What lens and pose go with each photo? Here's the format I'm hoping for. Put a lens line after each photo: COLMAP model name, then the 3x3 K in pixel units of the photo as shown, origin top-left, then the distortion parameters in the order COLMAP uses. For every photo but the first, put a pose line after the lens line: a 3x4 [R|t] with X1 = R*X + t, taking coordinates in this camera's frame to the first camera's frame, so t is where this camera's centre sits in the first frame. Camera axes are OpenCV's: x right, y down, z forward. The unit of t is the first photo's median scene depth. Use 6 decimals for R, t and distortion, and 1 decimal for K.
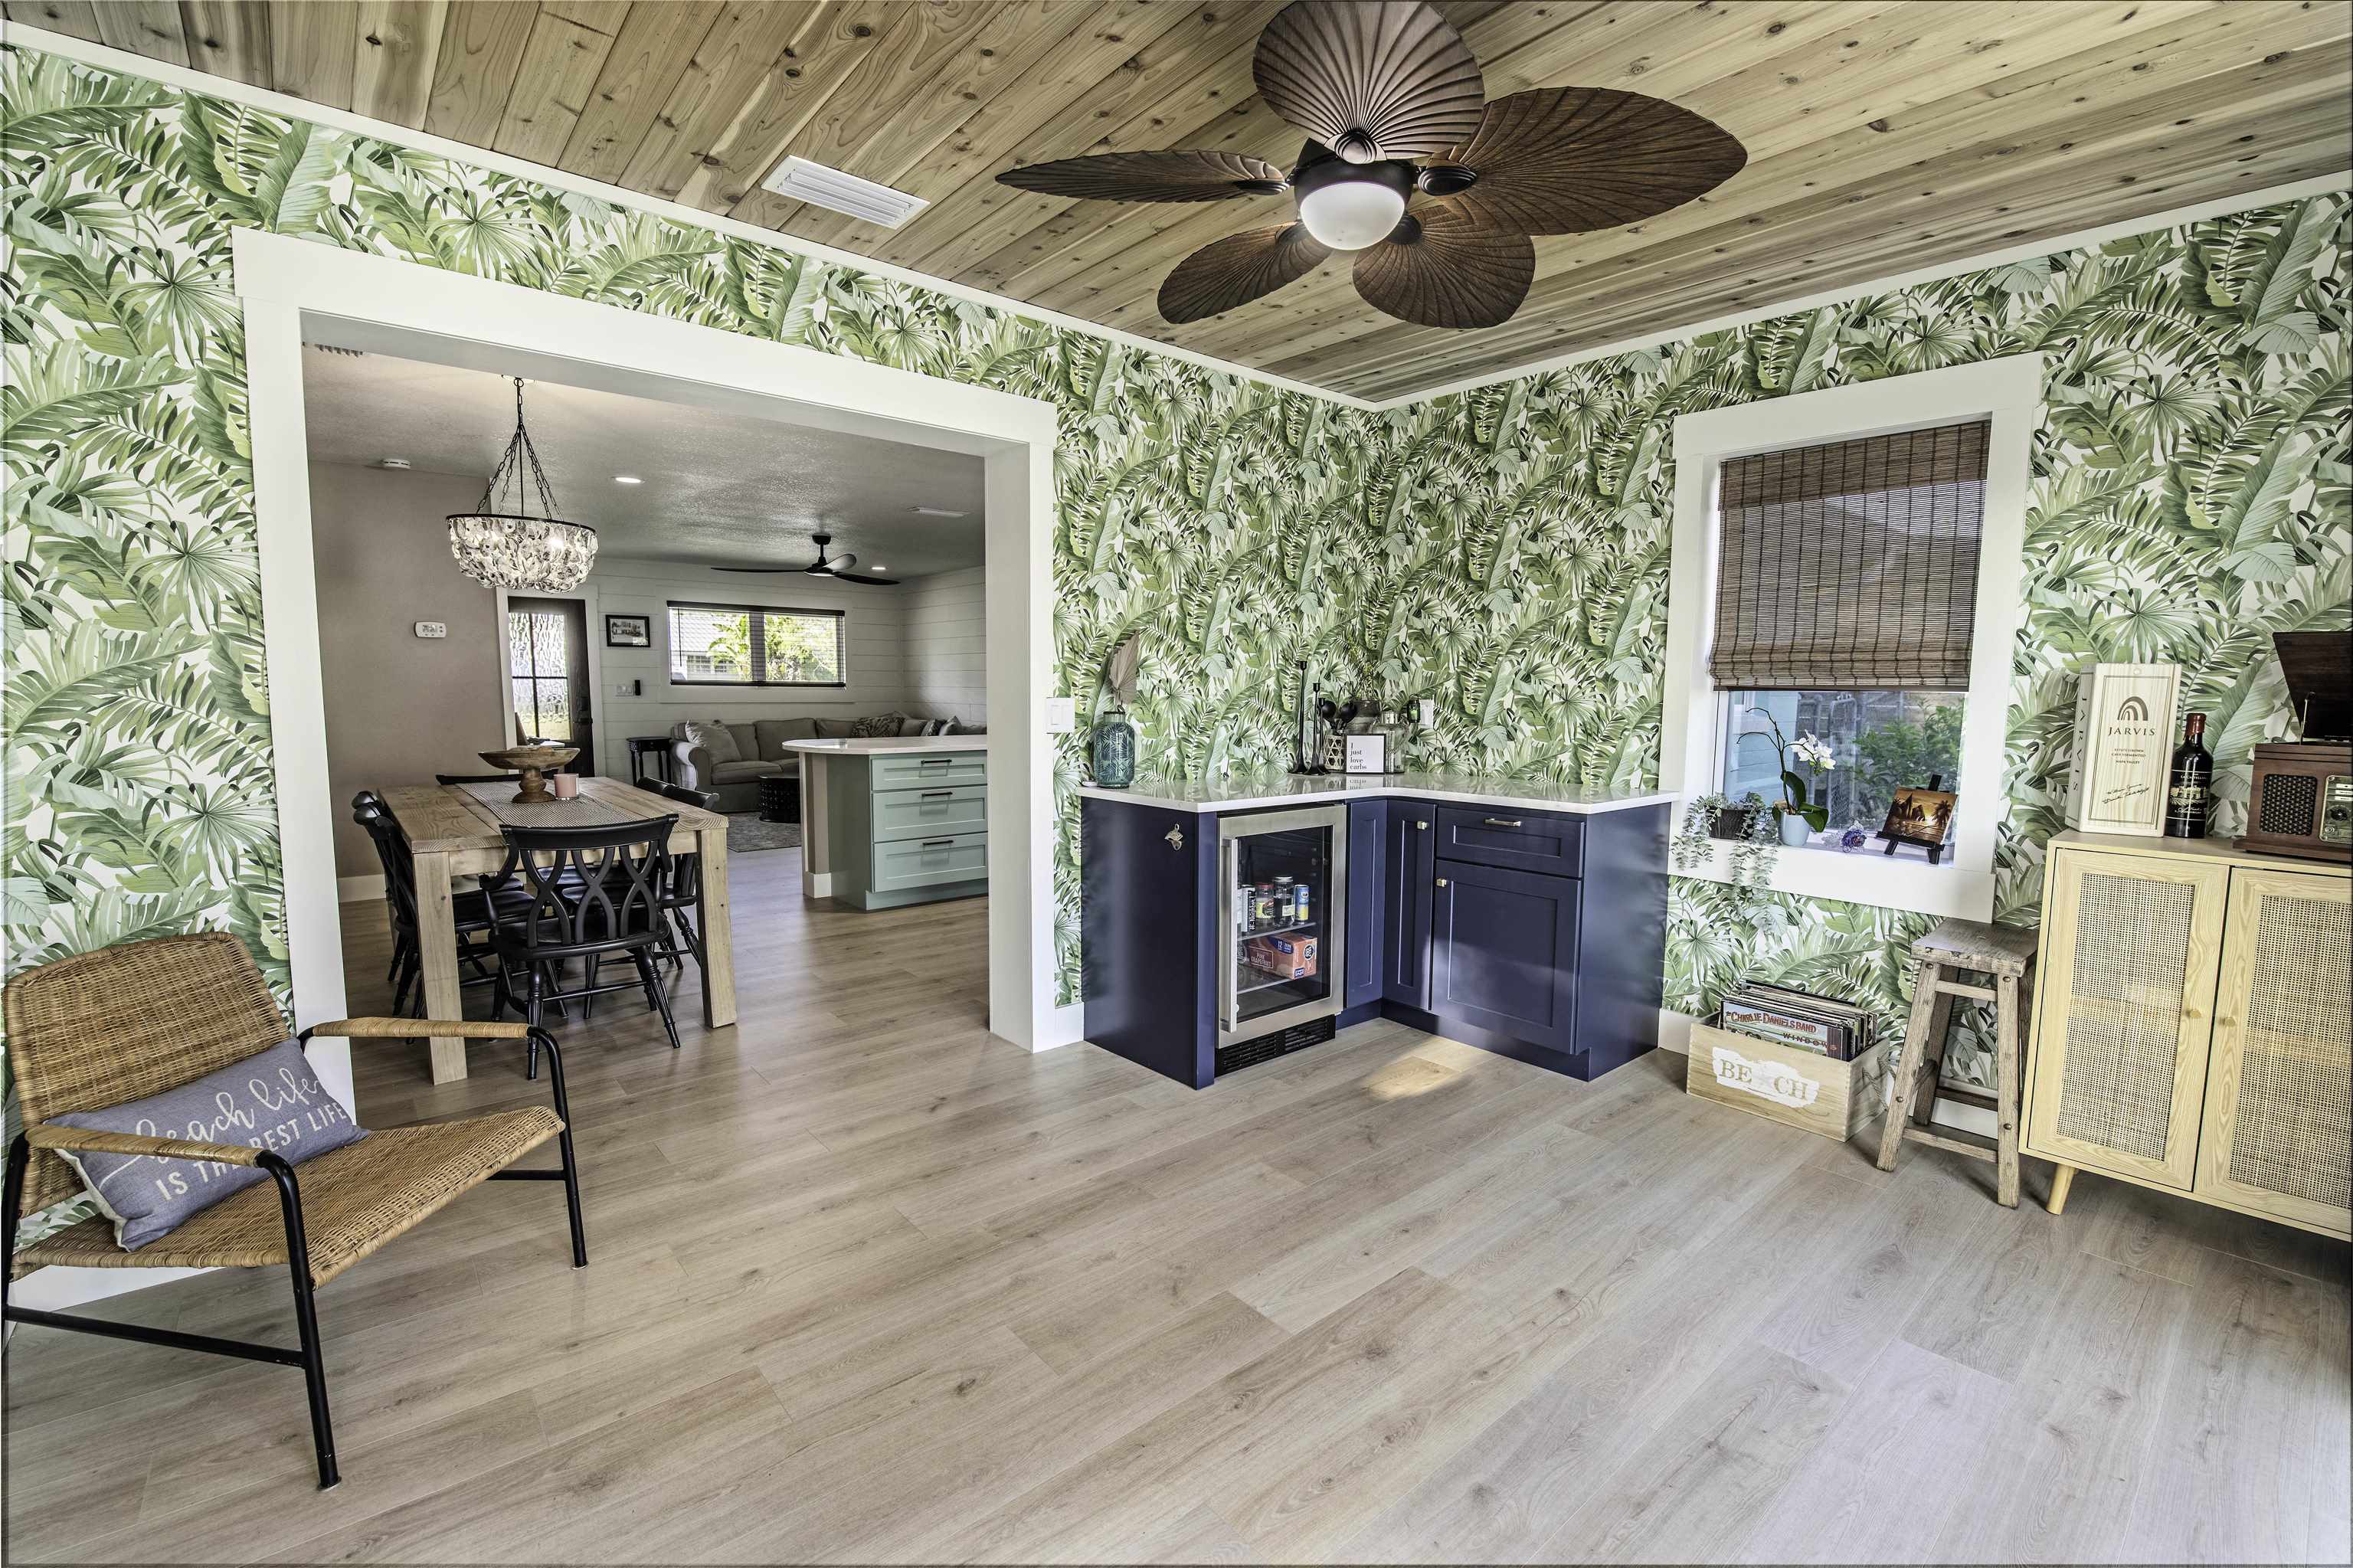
lens RADIAL K [[1029.7, 0, 1187.6], [0, 1029.7, 797.3], [0, 0, 1]] dist [-0.003588, -0.001336]
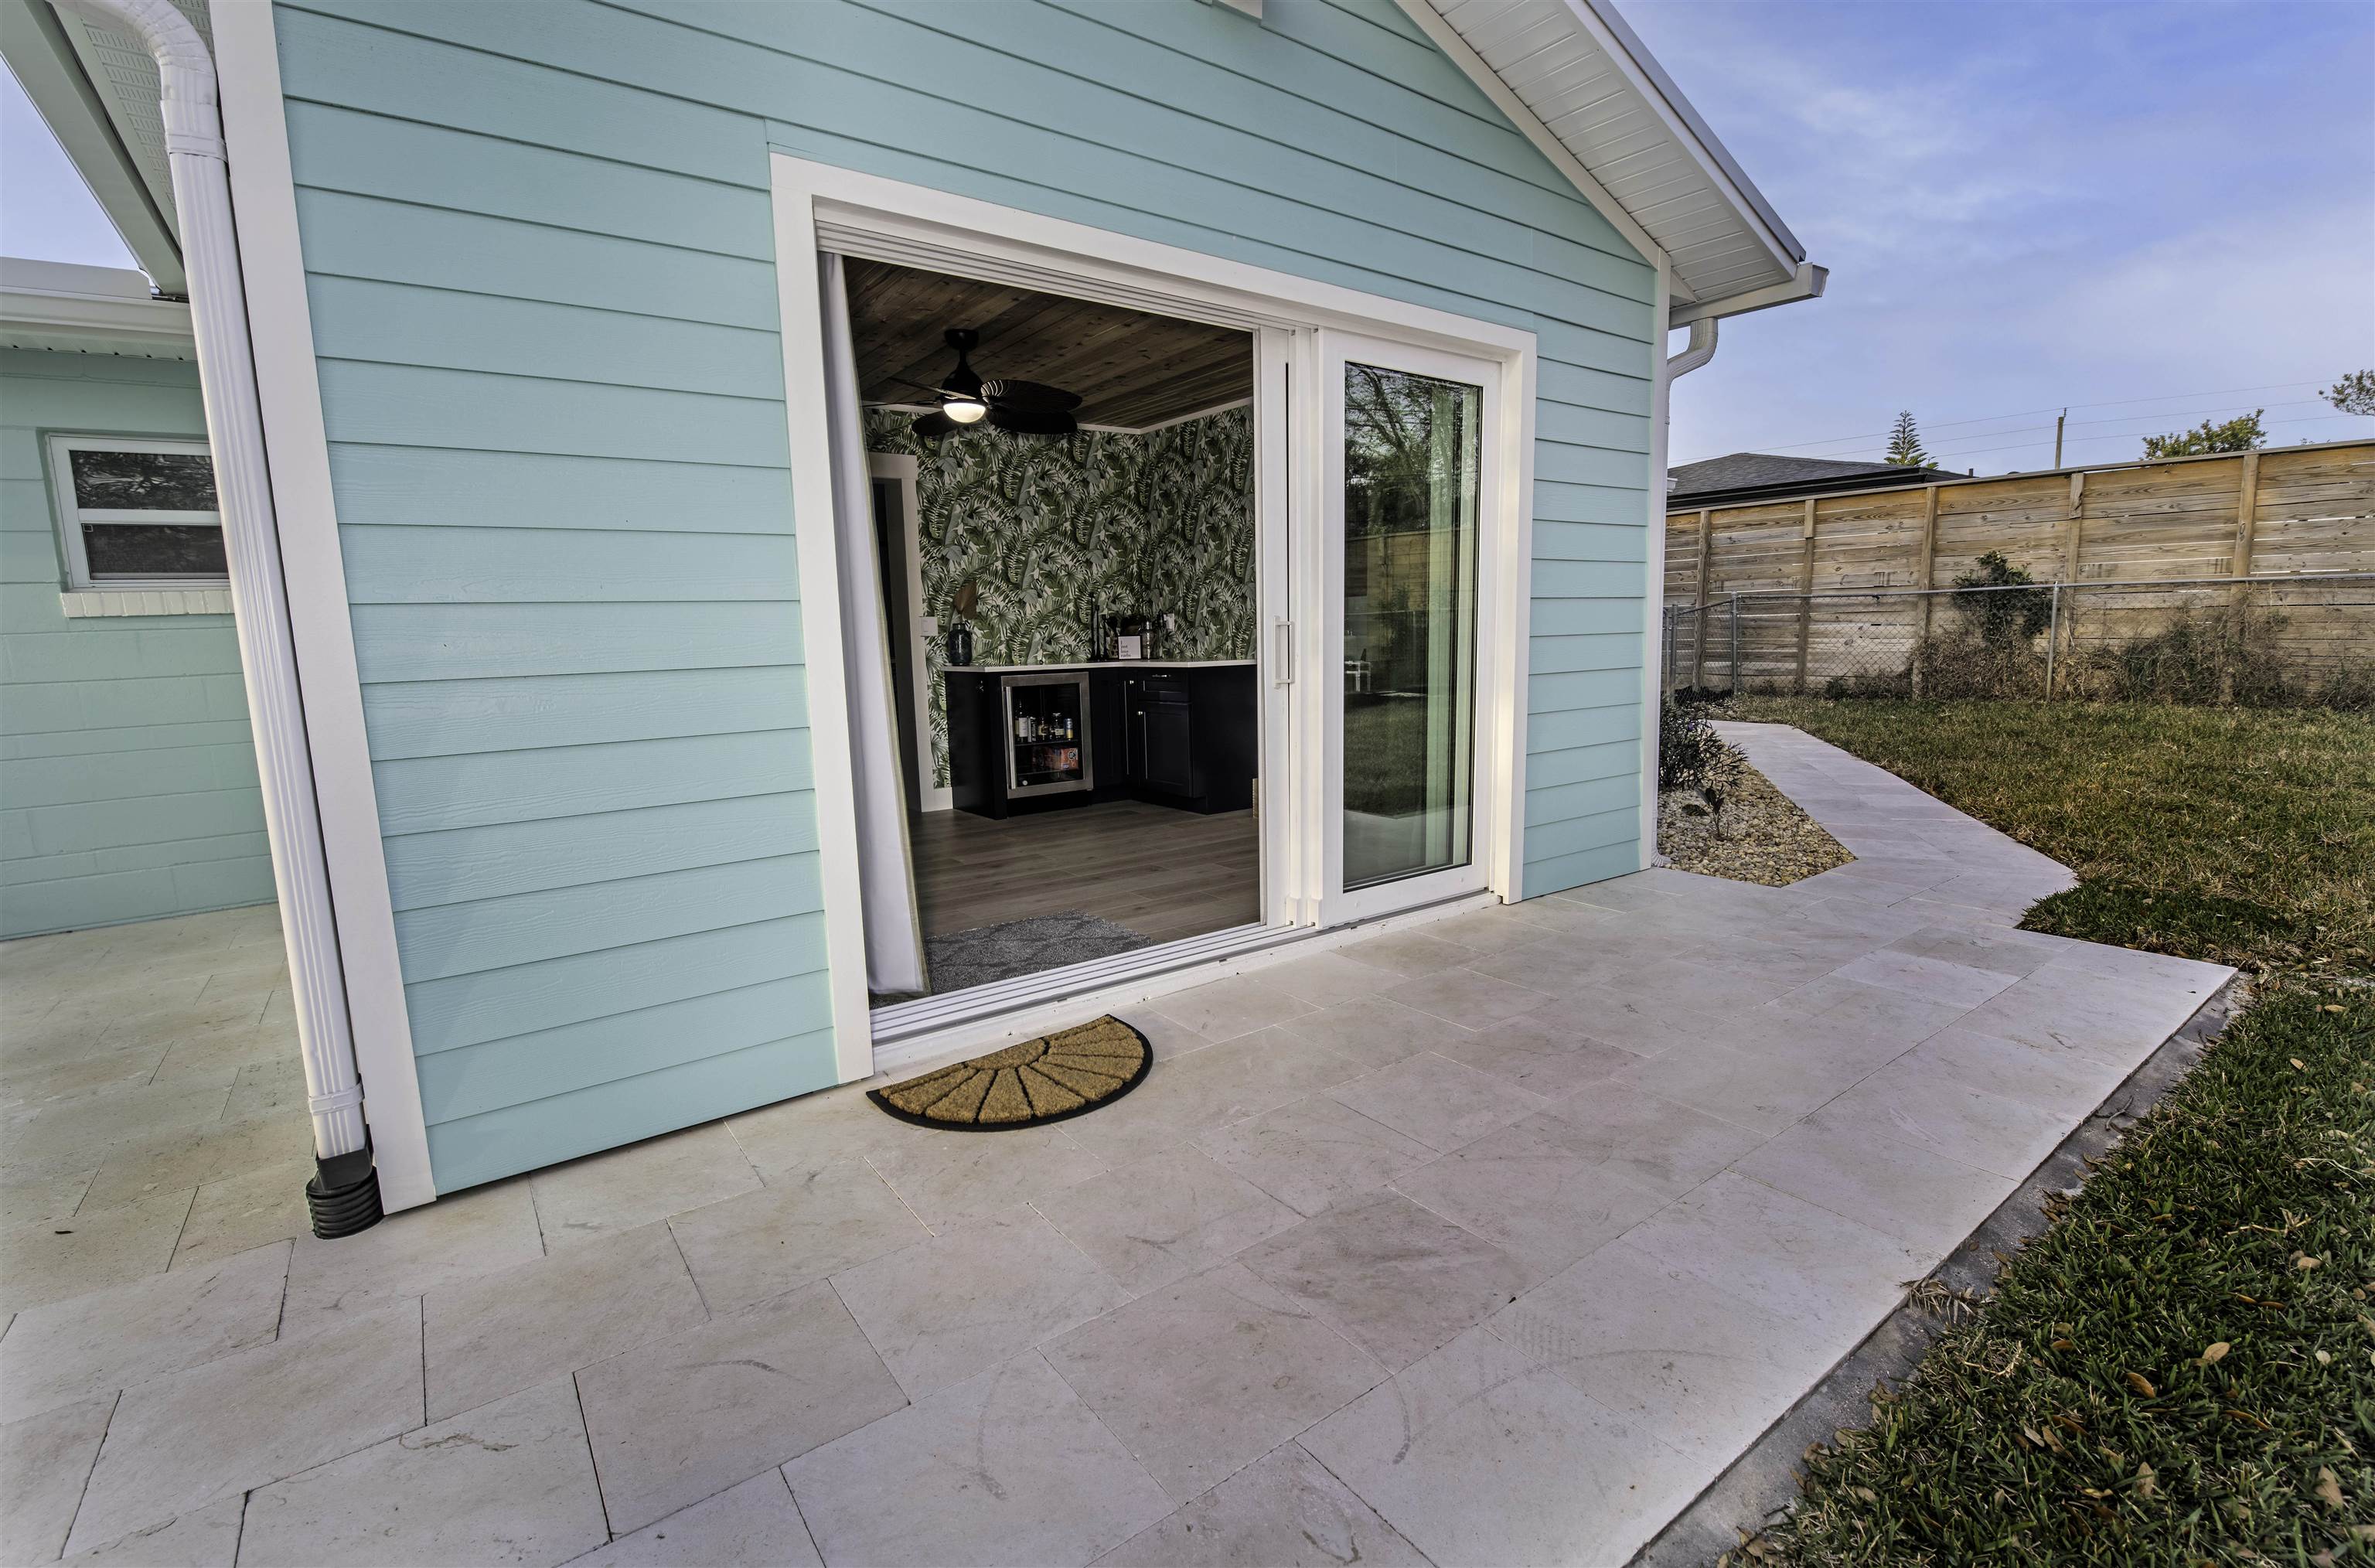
lens RADIAL K [[1039.3, 0, 1187.5], [0, 1039.3, 793.1], [0, 0, 1]] dist [-0.003588, -0.001336]
pose [[0.996812, -0.019472, -0.077371, 0.455664], [0.023451, 0.998431, 0.050858, 0.128491], [0.076259, -0.052510, 0.995704, -0.788739]]
